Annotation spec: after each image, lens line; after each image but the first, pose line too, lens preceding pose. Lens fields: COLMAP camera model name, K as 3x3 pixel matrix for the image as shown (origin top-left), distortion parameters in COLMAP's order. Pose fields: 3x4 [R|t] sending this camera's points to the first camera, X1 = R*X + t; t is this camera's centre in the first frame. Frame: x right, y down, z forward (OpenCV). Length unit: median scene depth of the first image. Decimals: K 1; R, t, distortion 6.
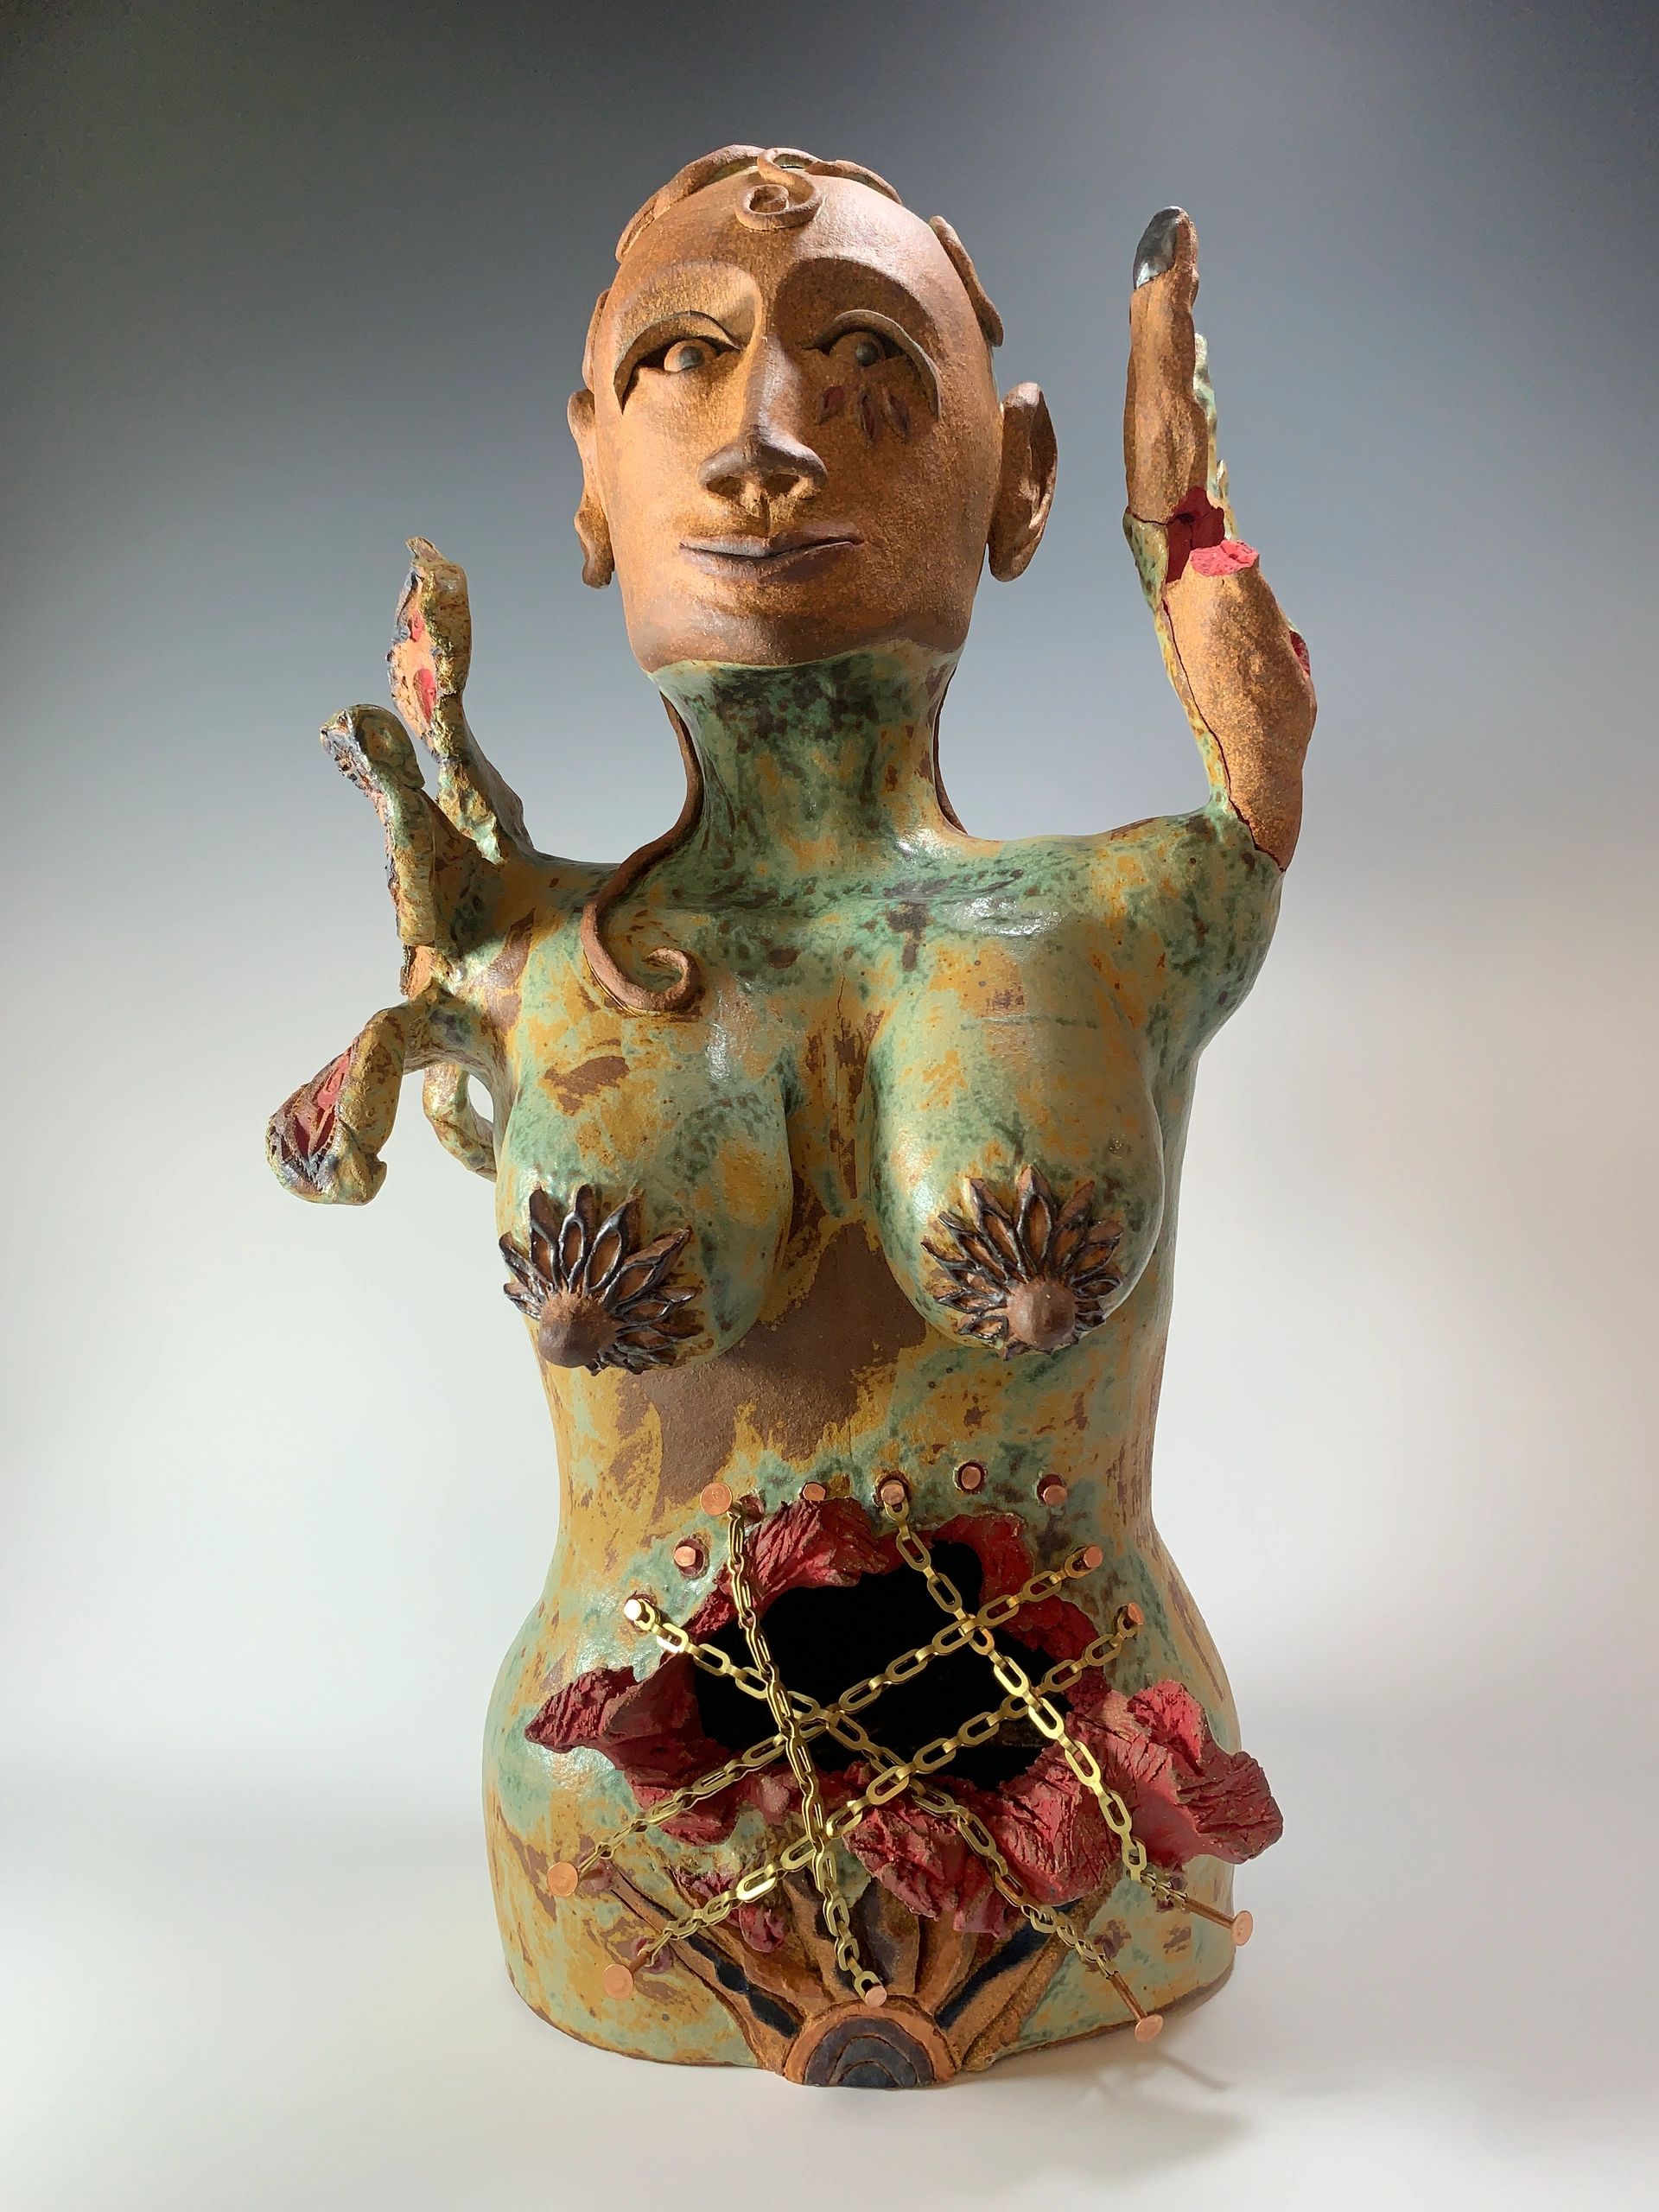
lens RADIAL K [[1805.6, 0, 831.1], [0, 1805.6, 1103.5], [0, 0, 1]] dist [0.011564, -0.022296]
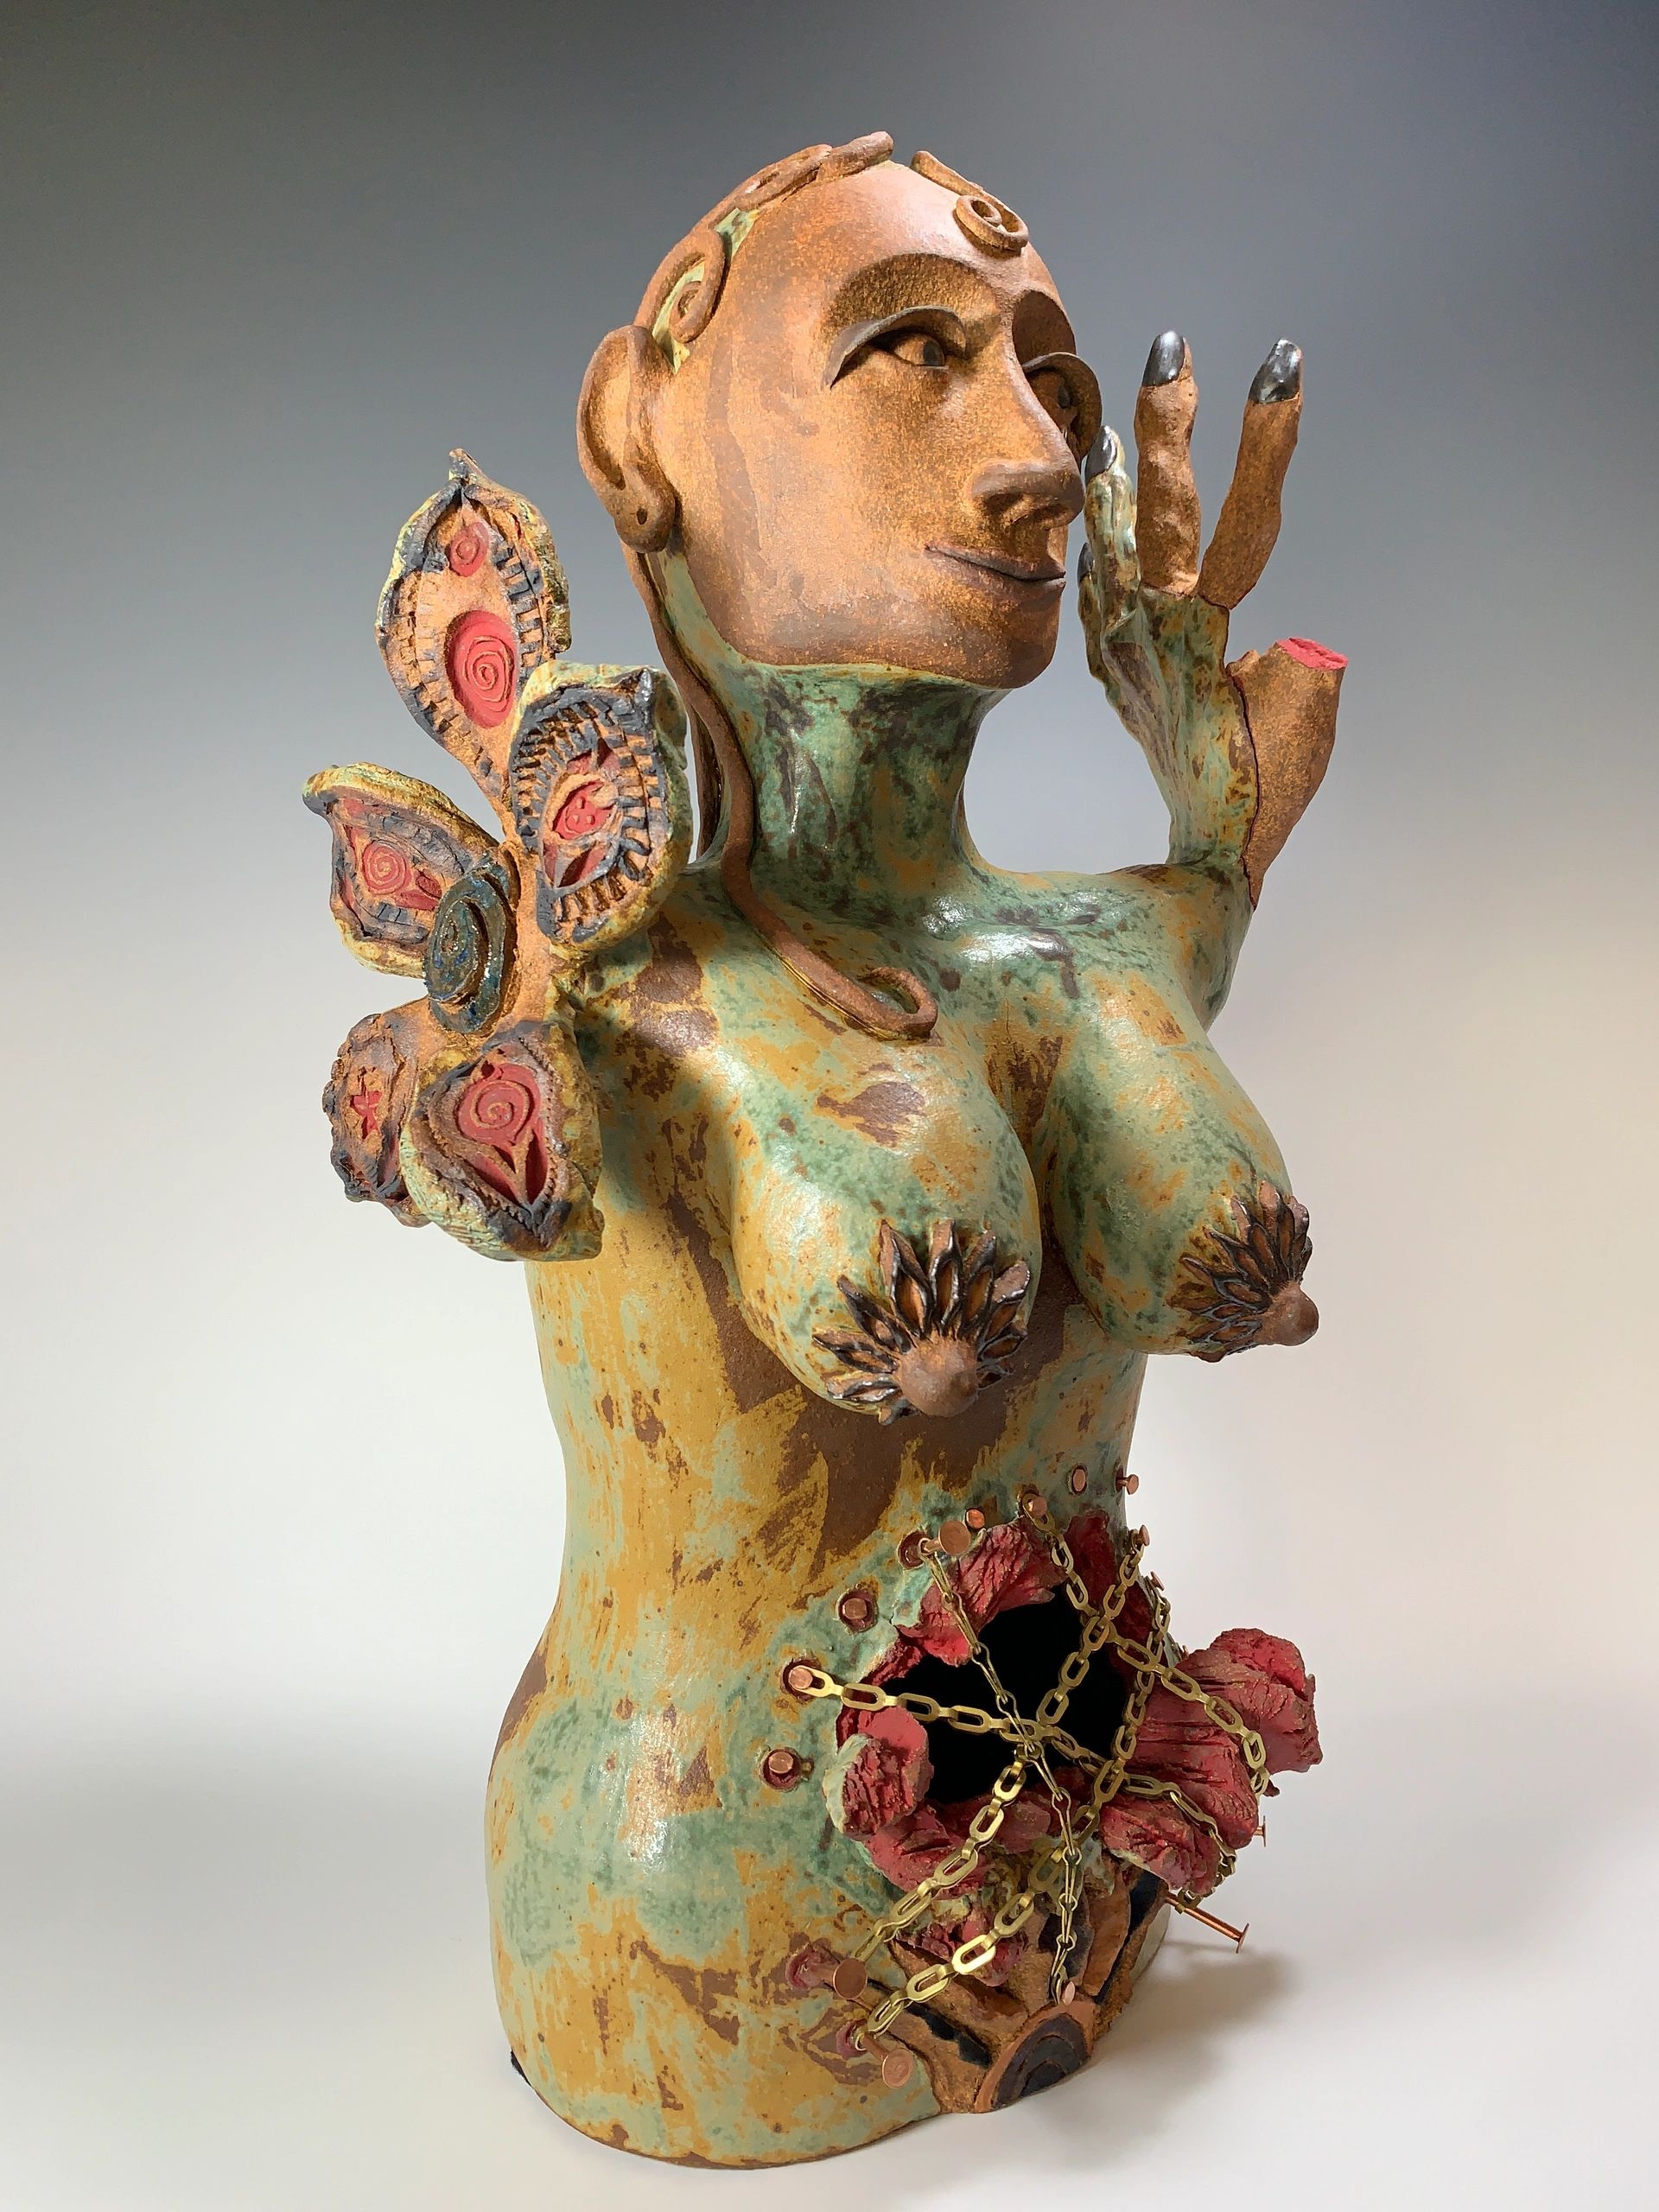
lens RADIAL K [[1805.6, 0, 829.3], [0, 1805.6, 1104.0], [0, 0, 1]] dist [0.011564, -0.022296]
pose [[0.757106, -0.010404, 0.653210, -0.710069], [0.009190, 0.999944, 0.005276, -0.018859], [-0.653228, 0.002008, 0.757159, 0.293884]]
